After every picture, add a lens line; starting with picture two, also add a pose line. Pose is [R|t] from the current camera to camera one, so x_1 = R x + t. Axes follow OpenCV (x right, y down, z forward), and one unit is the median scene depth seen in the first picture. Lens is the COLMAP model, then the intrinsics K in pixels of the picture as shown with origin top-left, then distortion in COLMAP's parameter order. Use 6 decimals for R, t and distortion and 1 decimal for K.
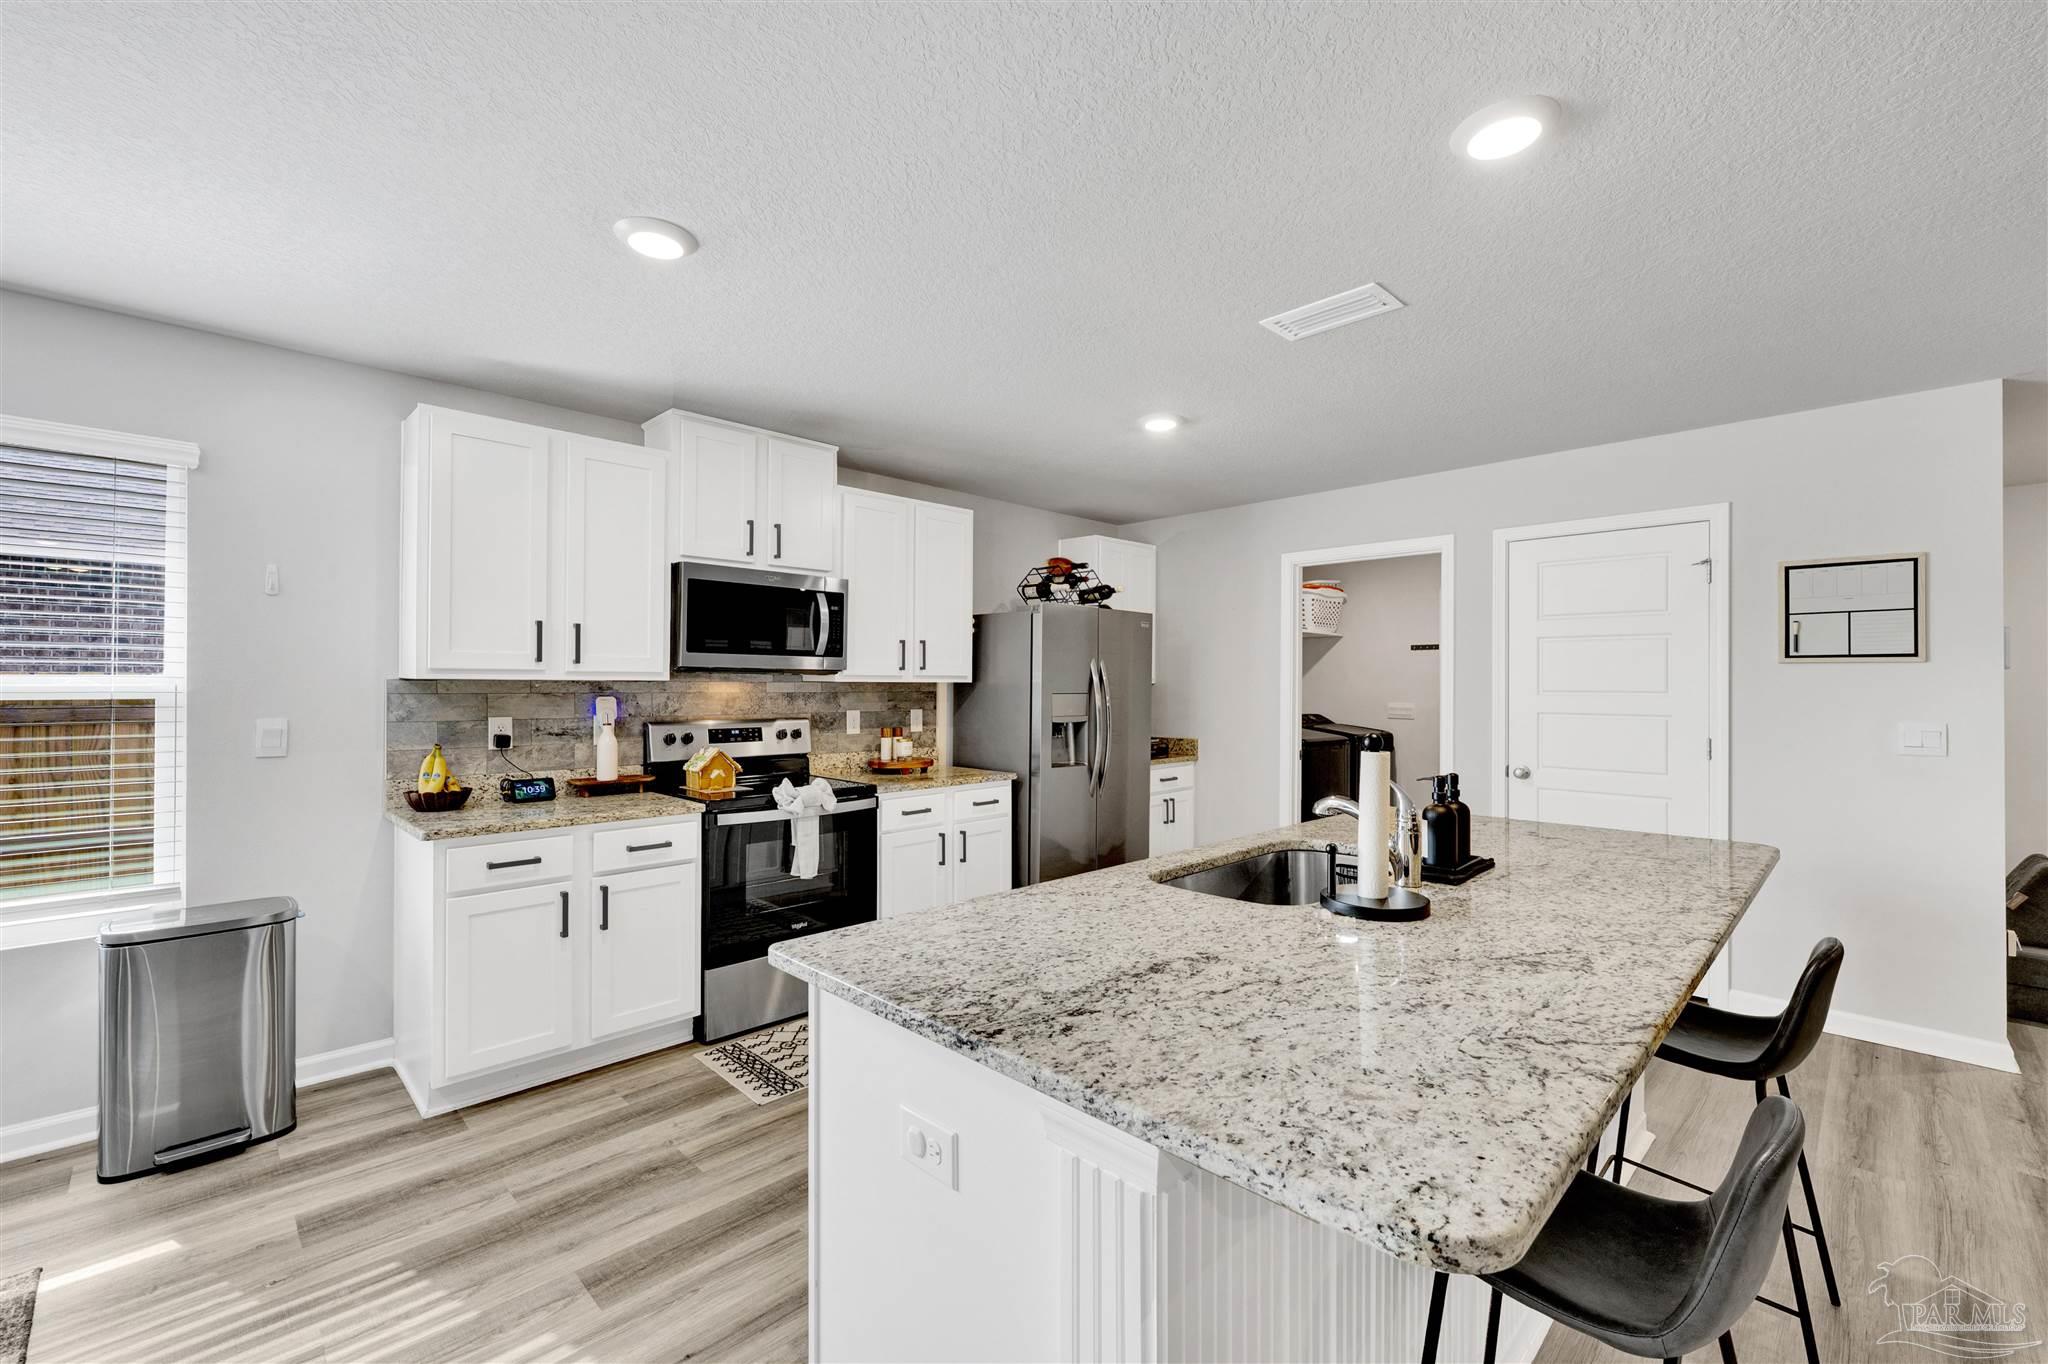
lens RADIAL K [[860.3, 0, 1014.9], [0, 860.3, 689.4], [0, 0, 1]] dist [-0.004491, 0.000015]
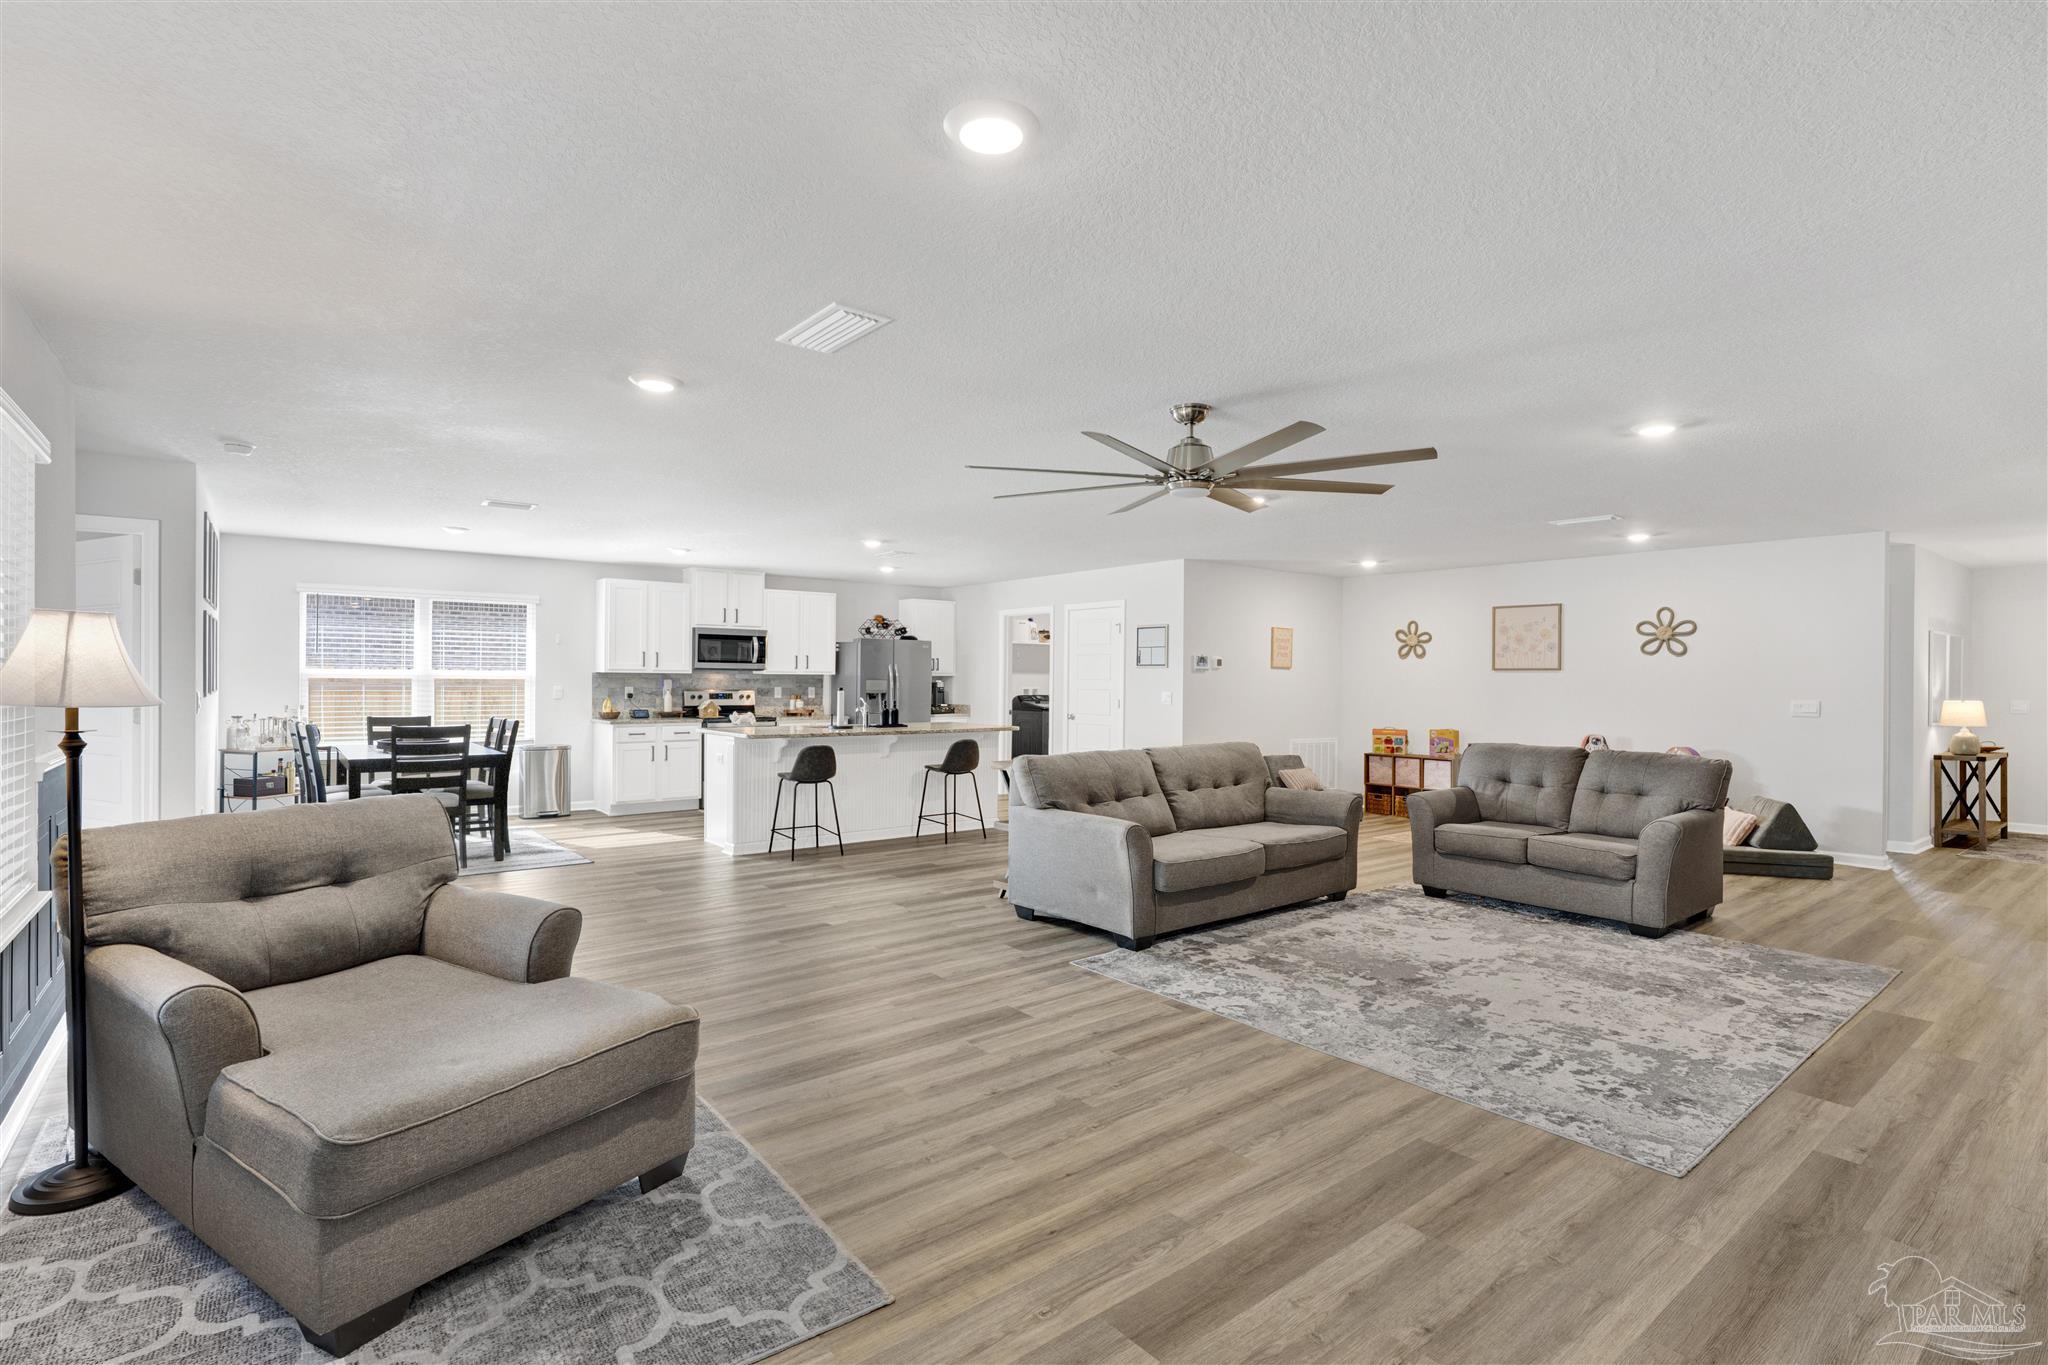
lens RADIAL K [[946.8, 0, 1028.2], [0, 946.8, 675.2], [0, 0, 1]] dist [0.000231, 0.000279]
pose [[0.995741, 0.003190, -0.092143, 0.803369], [-0.003716, 0.999978, -0.005534, 0.006608], [0.092123, 0.005853, 0.995730, -1.610832]]
